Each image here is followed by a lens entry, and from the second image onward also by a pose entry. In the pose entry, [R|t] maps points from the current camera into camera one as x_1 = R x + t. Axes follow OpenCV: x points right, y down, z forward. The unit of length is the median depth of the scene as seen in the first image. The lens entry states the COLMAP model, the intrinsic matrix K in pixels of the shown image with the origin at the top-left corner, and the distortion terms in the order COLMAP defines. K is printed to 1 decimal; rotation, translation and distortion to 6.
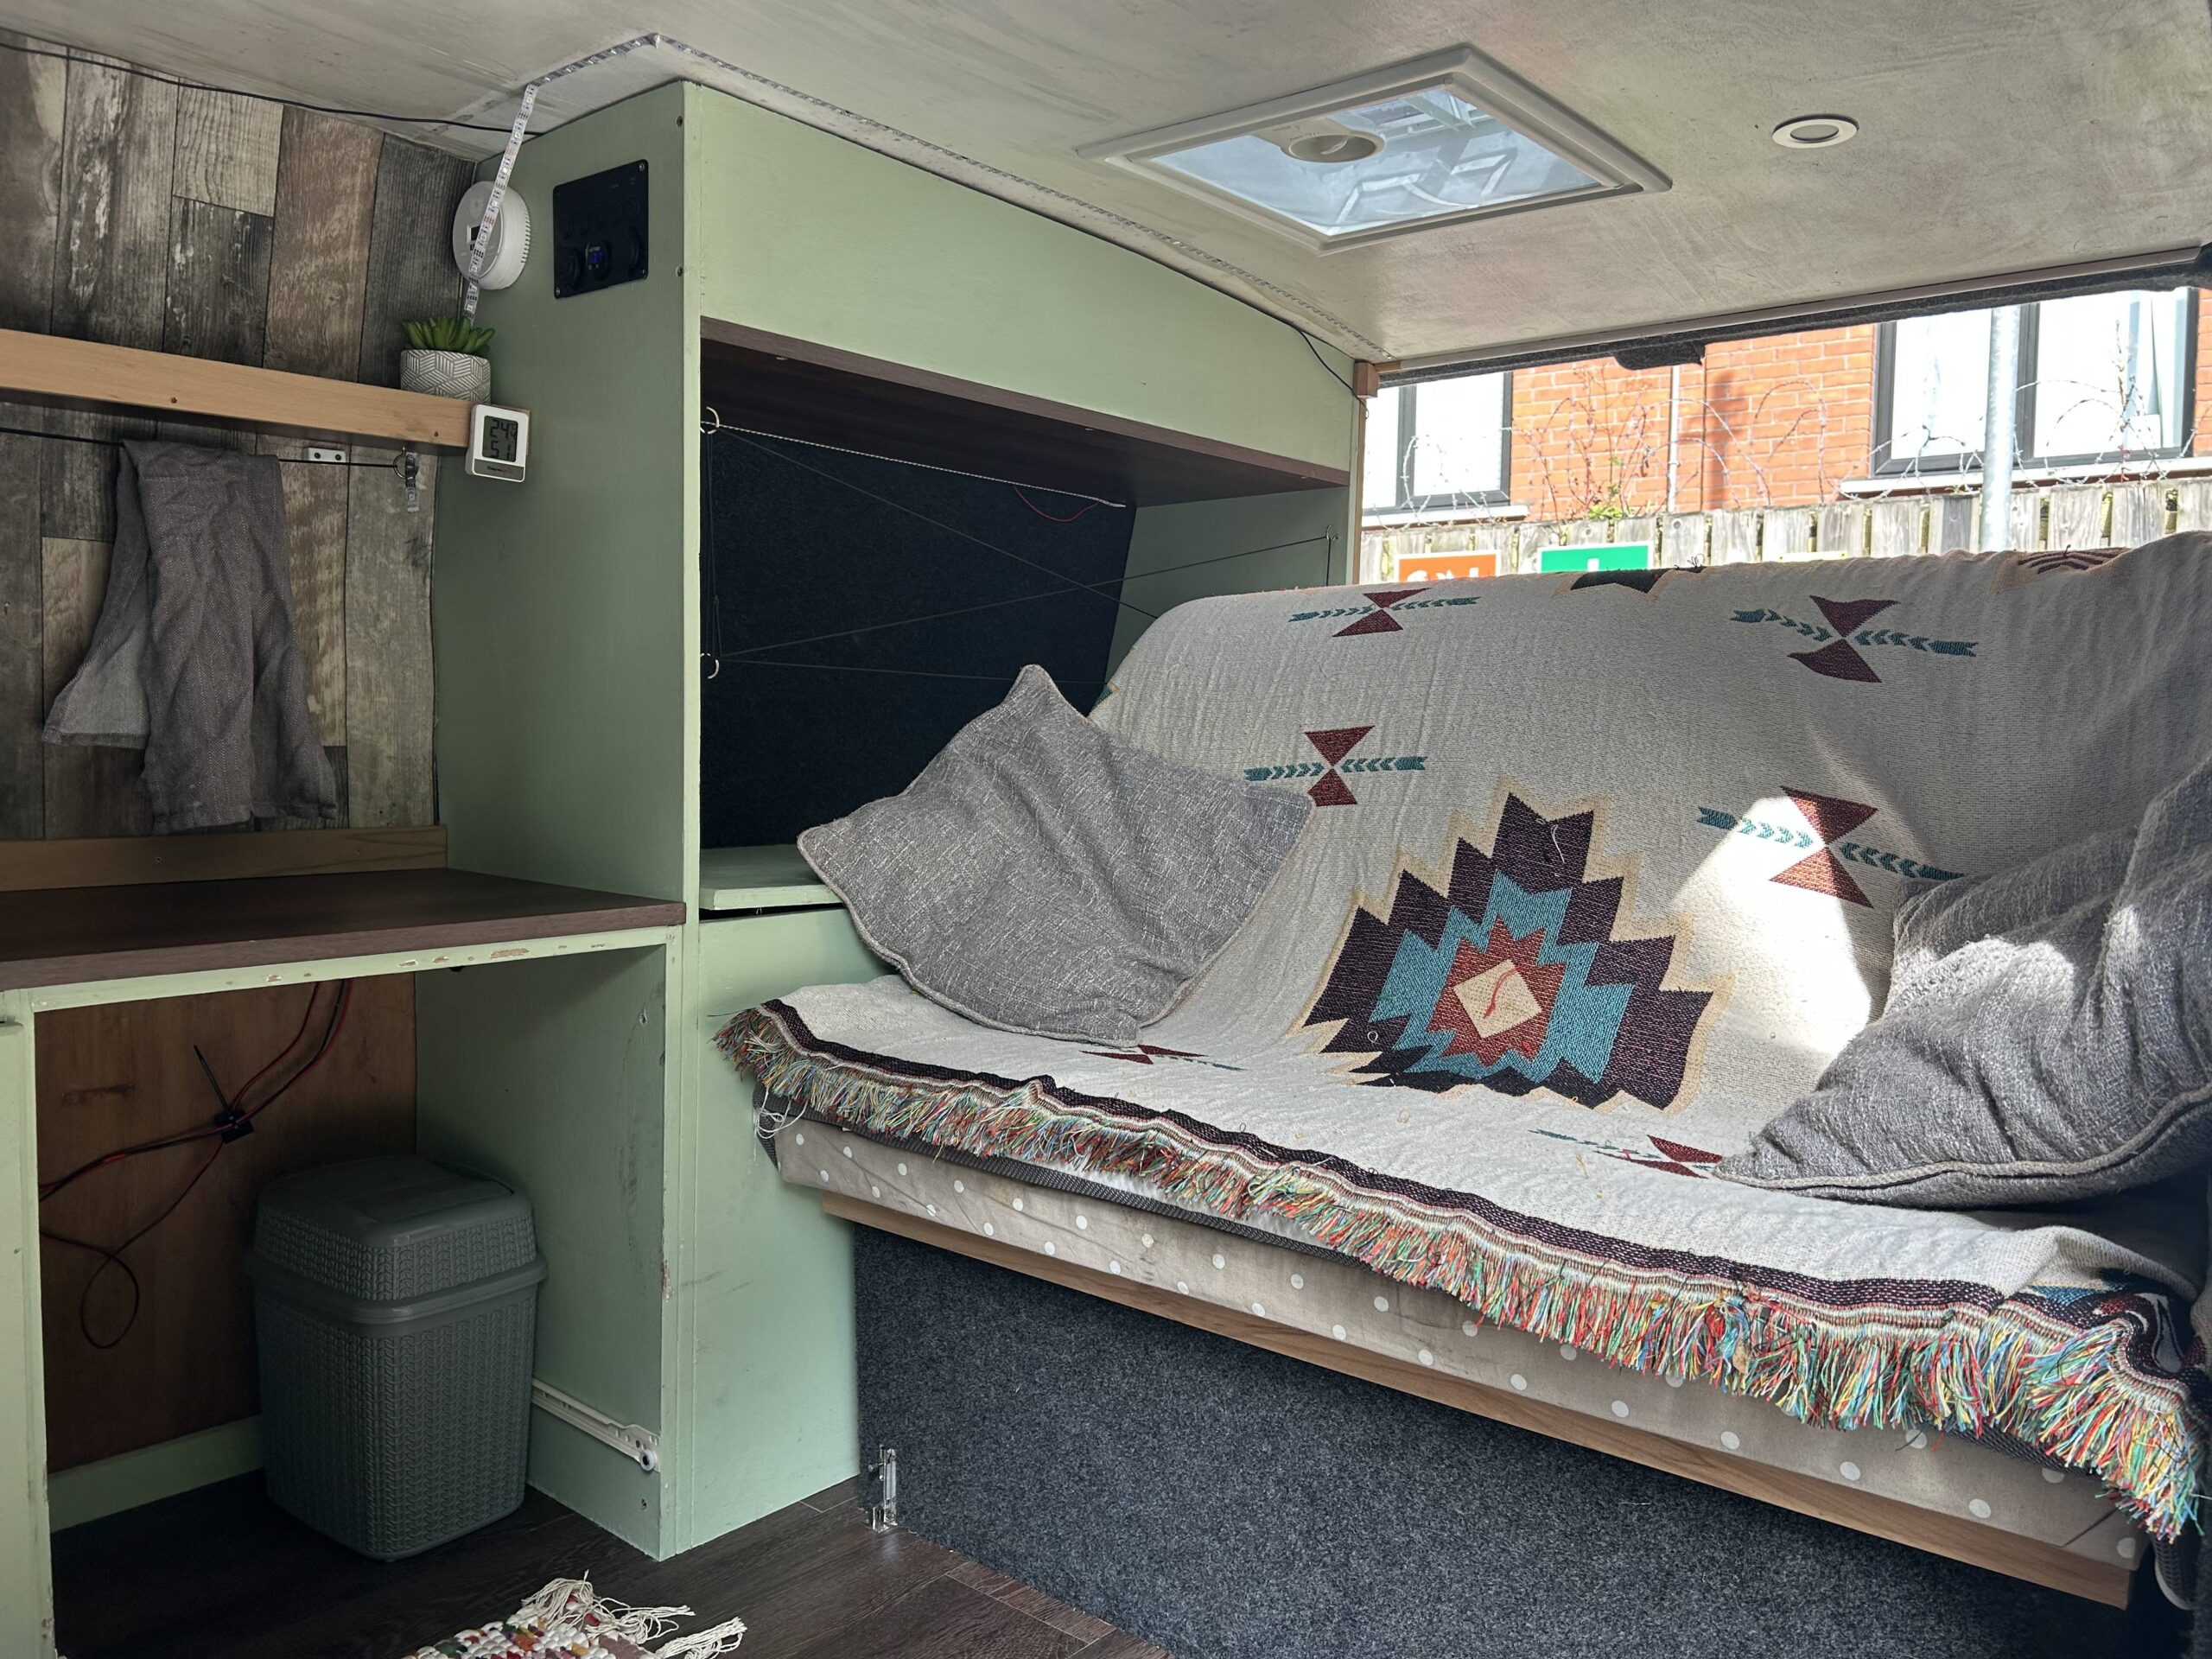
lens RADIAL K [[1660.5, 0, 1107.4], [0, 1660.5, 870.9], [0, 0, 1]] dist [0.054130, -0.100734]
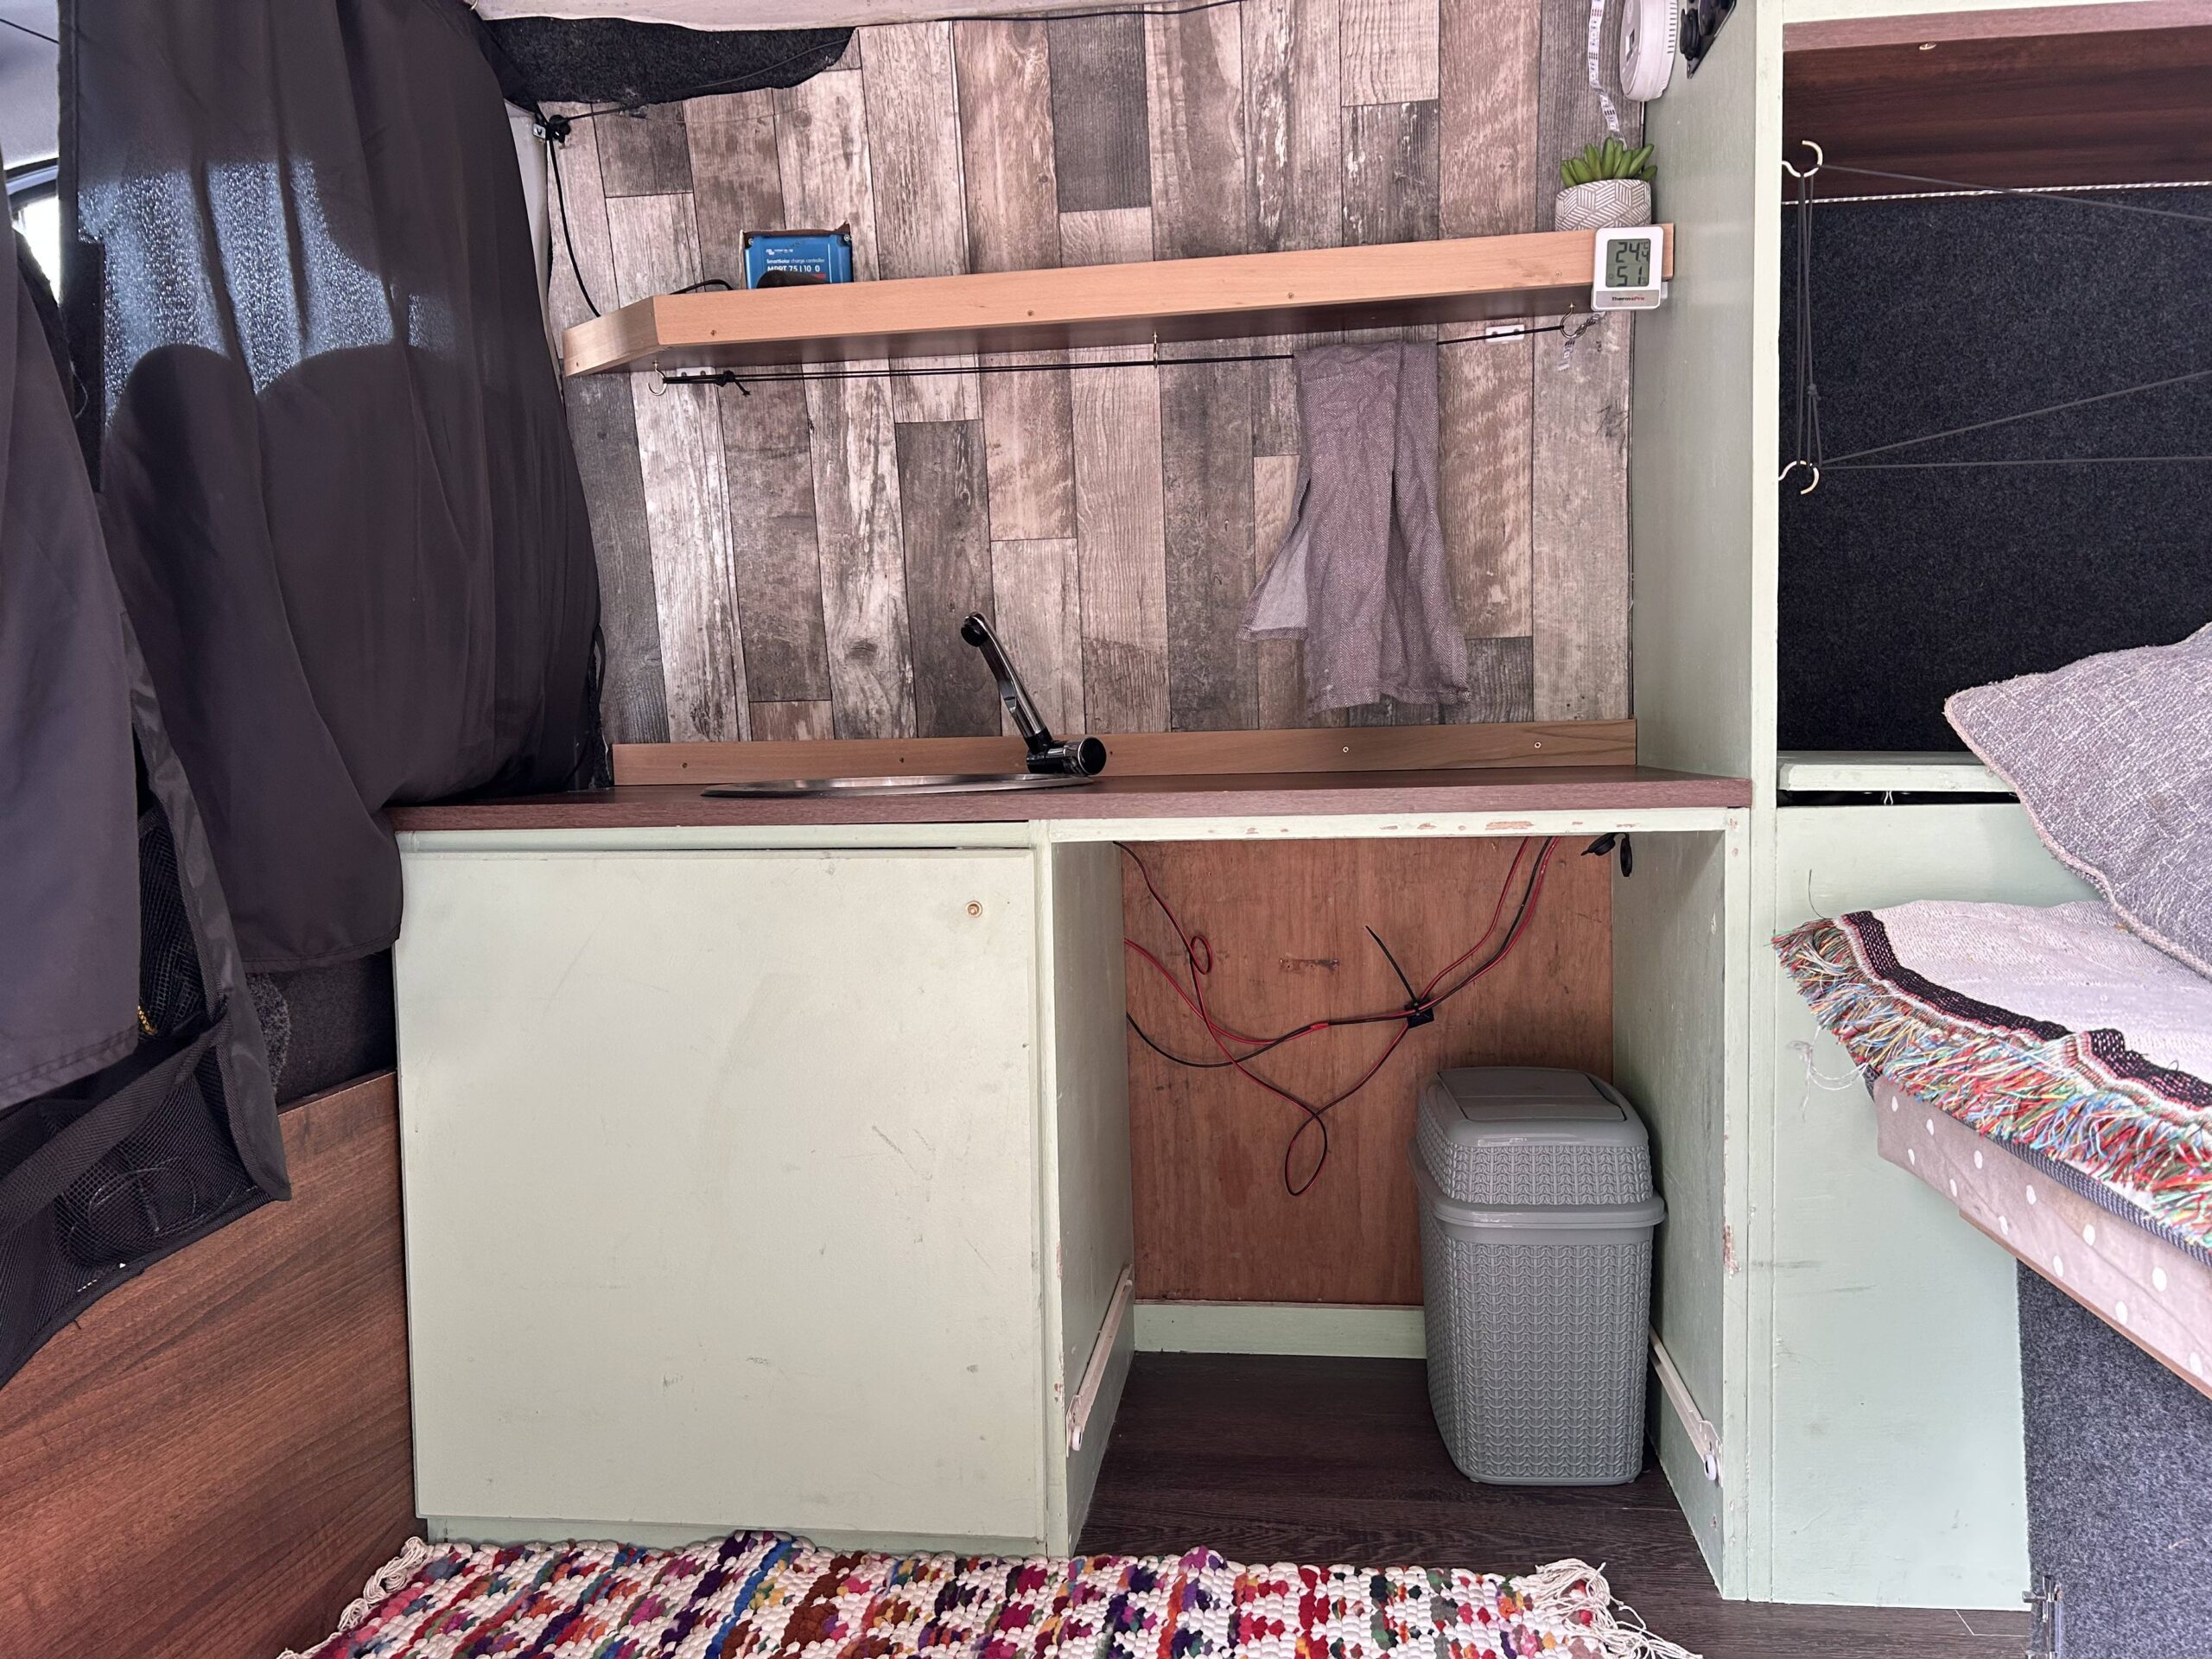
lens RADIAL K [[1660.5, 0, 1107.4], [0, 1660.5, 870.9], [0, 0, 1]] dist [0.054130, -0.100734]
pose [[0.531141, 0.034352, -0.846587, 0.255819], [-0.043409, 0.998969, 0.013301, 0.064219], [0.846171, 0.029685, 0.532084, 0.313708]]
